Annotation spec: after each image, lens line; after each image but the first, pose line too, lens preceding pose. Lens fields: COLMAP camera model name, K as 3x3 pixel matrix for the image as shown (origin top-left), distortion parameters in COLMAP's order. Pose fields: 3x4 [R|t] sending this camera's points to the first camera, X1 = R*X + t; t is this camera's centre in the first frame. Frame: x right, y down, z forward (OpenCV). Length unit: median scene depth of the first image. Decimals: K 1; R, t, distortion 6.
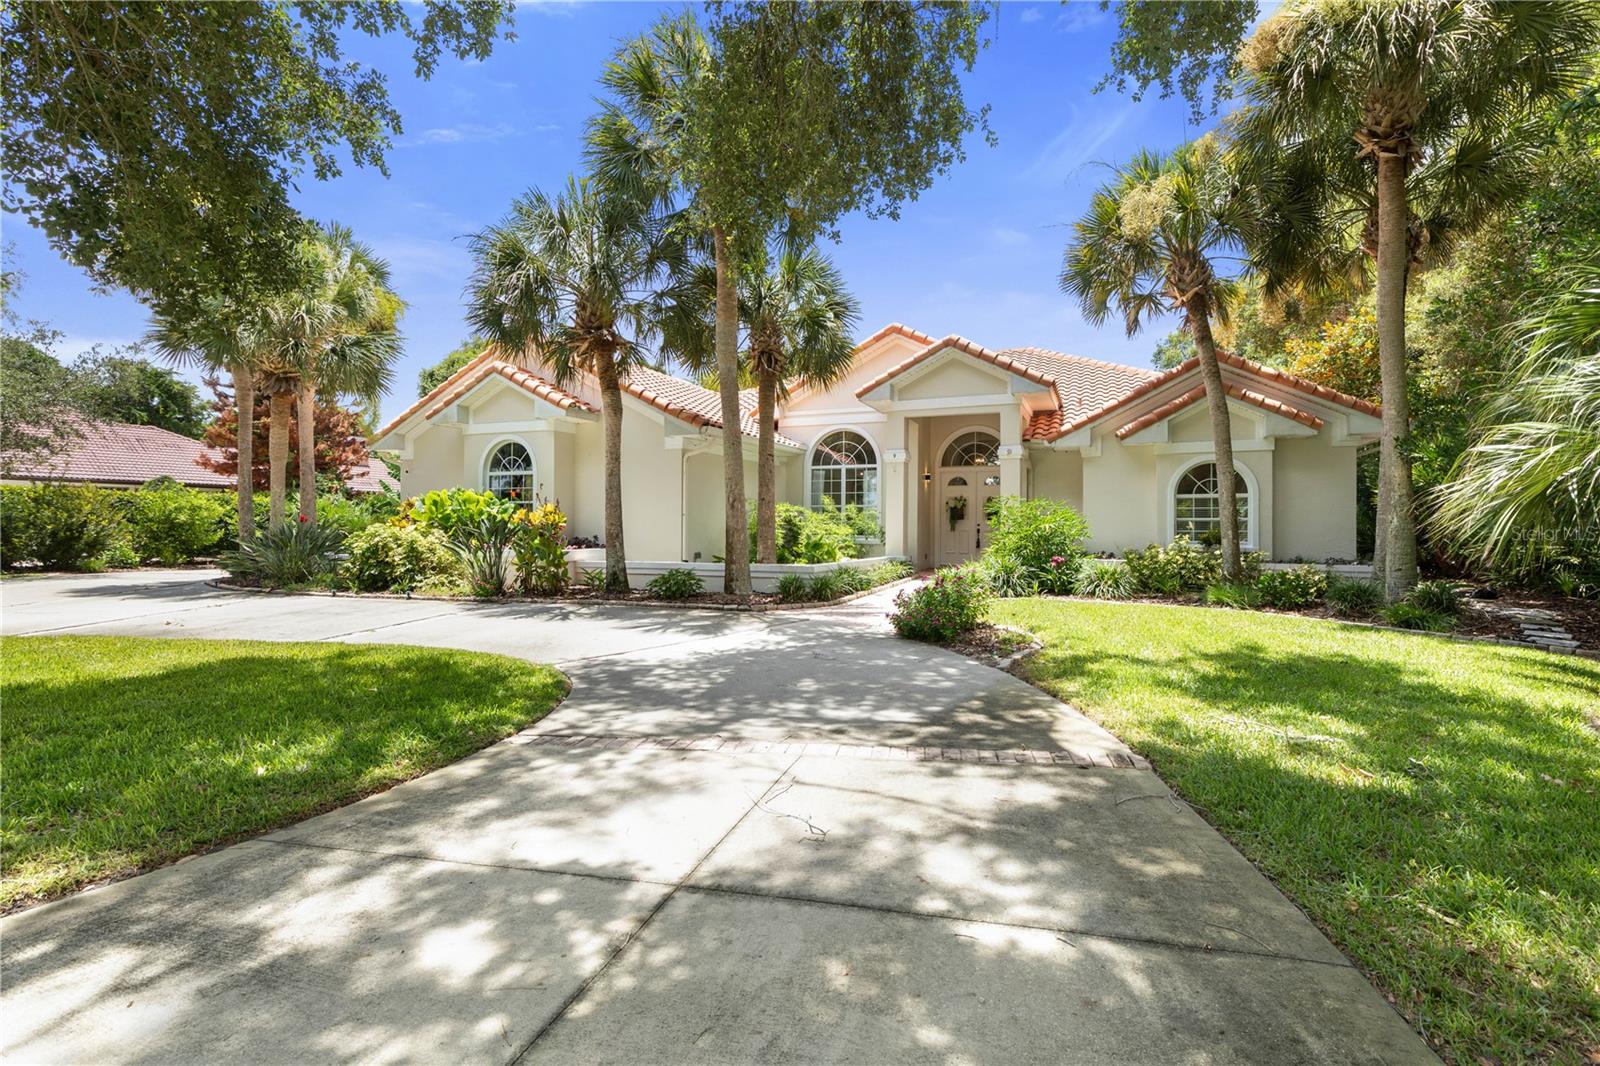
lens RADIAL K [[731.4, 0, 804.3], [0, 731.4, 535.1], [0, 0, 1]] dist [0.008381, -0.001016]
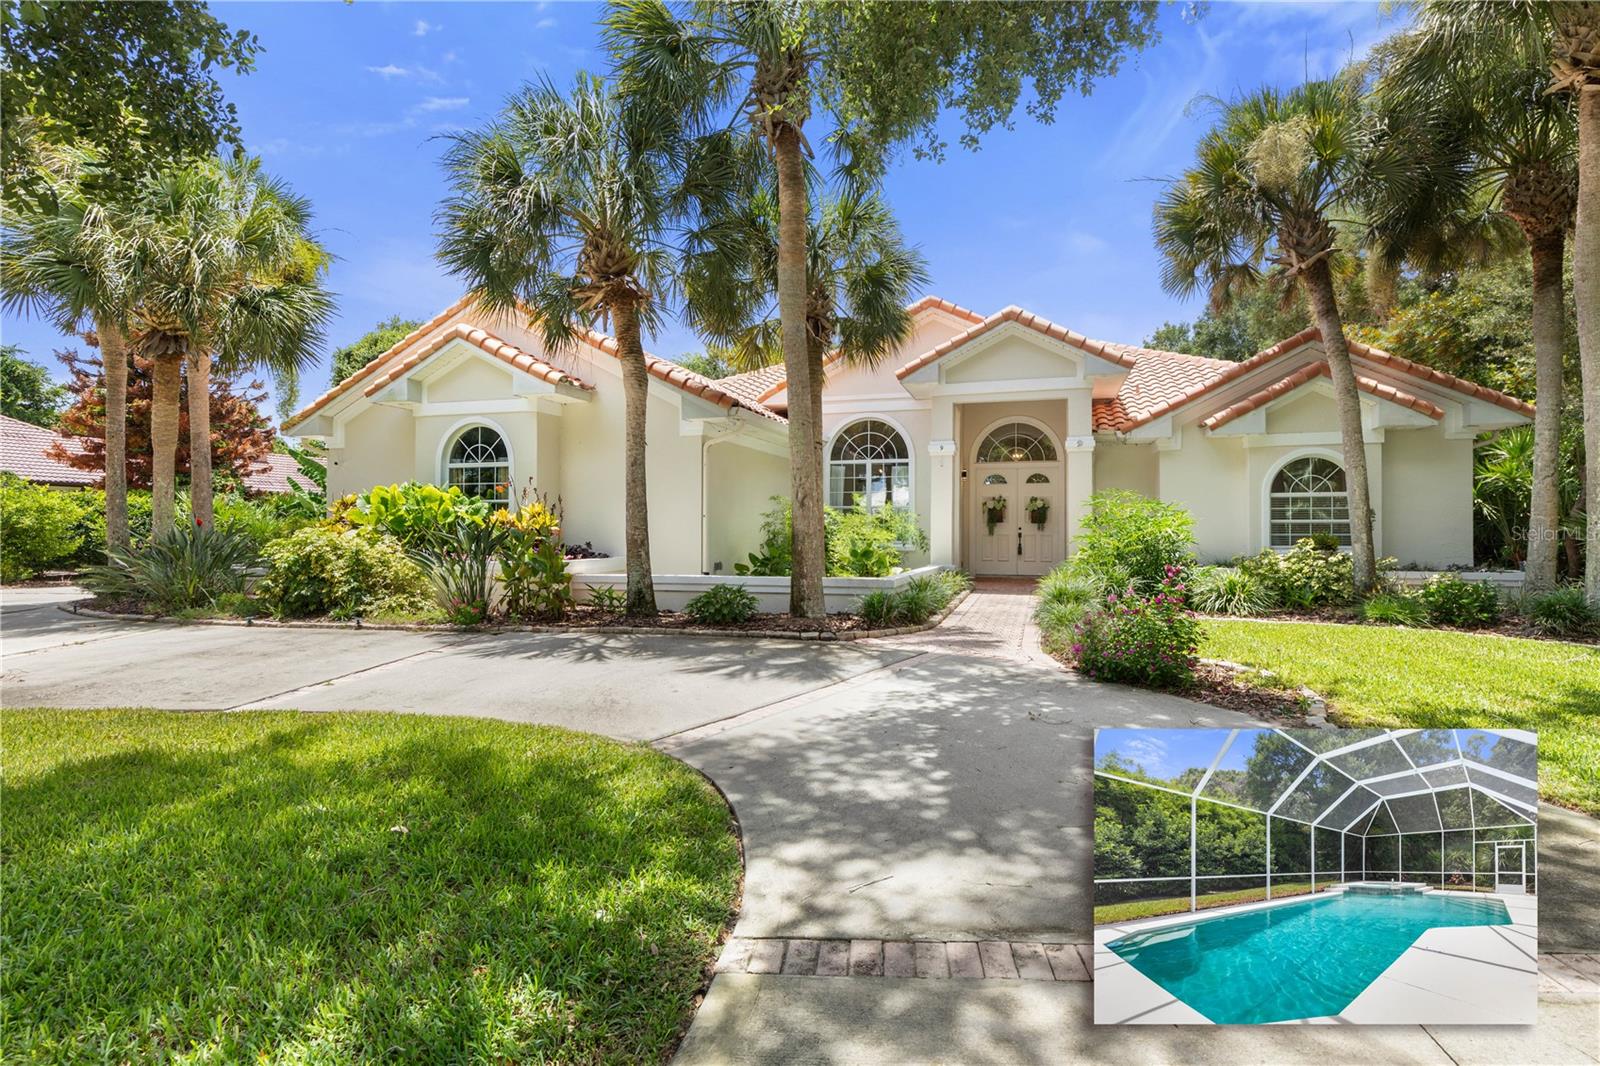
lens RADIAL K [[747.9, 0, 811.9], [0, 747.9, 538.2], [0, 0, 1]] dist [0.006470, -0.000002]
pose [[0.994816, -0.003450, 0.101630, -0.129072], [0.003725, 0.999990, -0.002507, -0.001058], [-0.101620, 0.002873, 0.994819, 0.158272]]
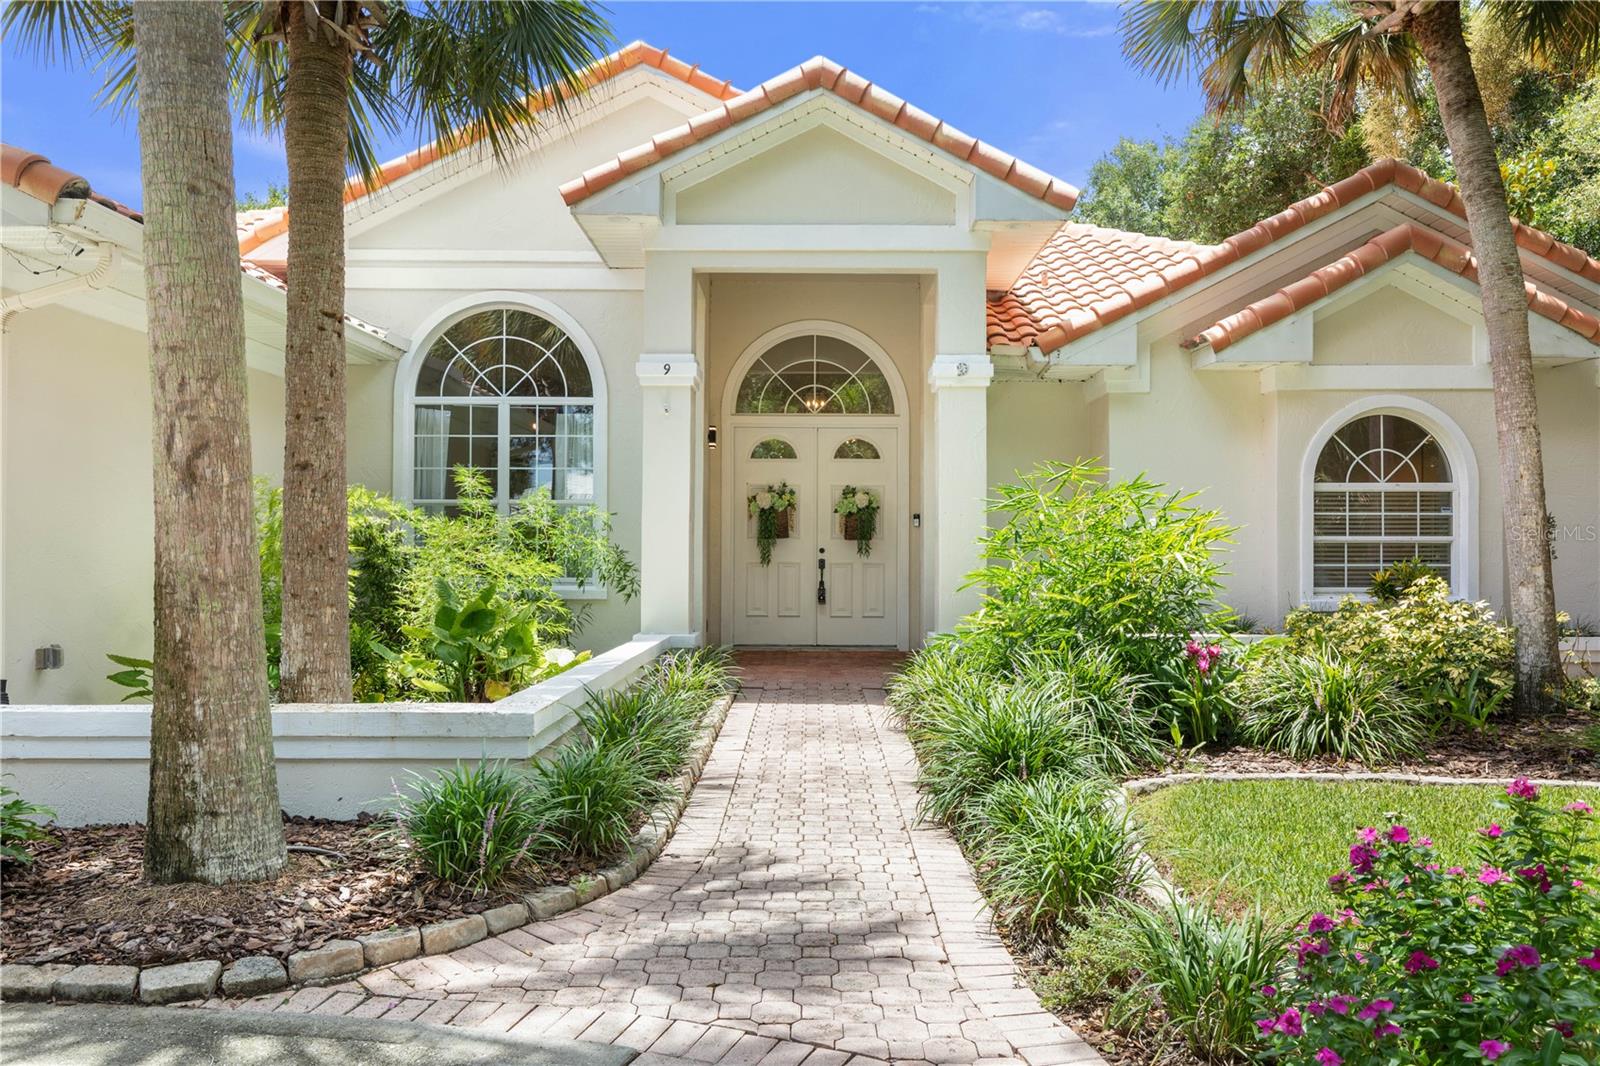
lens RADIAL K [[1165.8, 0, 800.0], [0, 1165.8, 533.0], [0, 0, 1]] dist [0.004487, 0.000973]
pose [[0.922518, 0.004422, 0.385928, -0.049395], [0.005143, 0.999705, -0.023750, -0.009983], [-0.385919, 0.023894, 0.922223, 0.463577]]
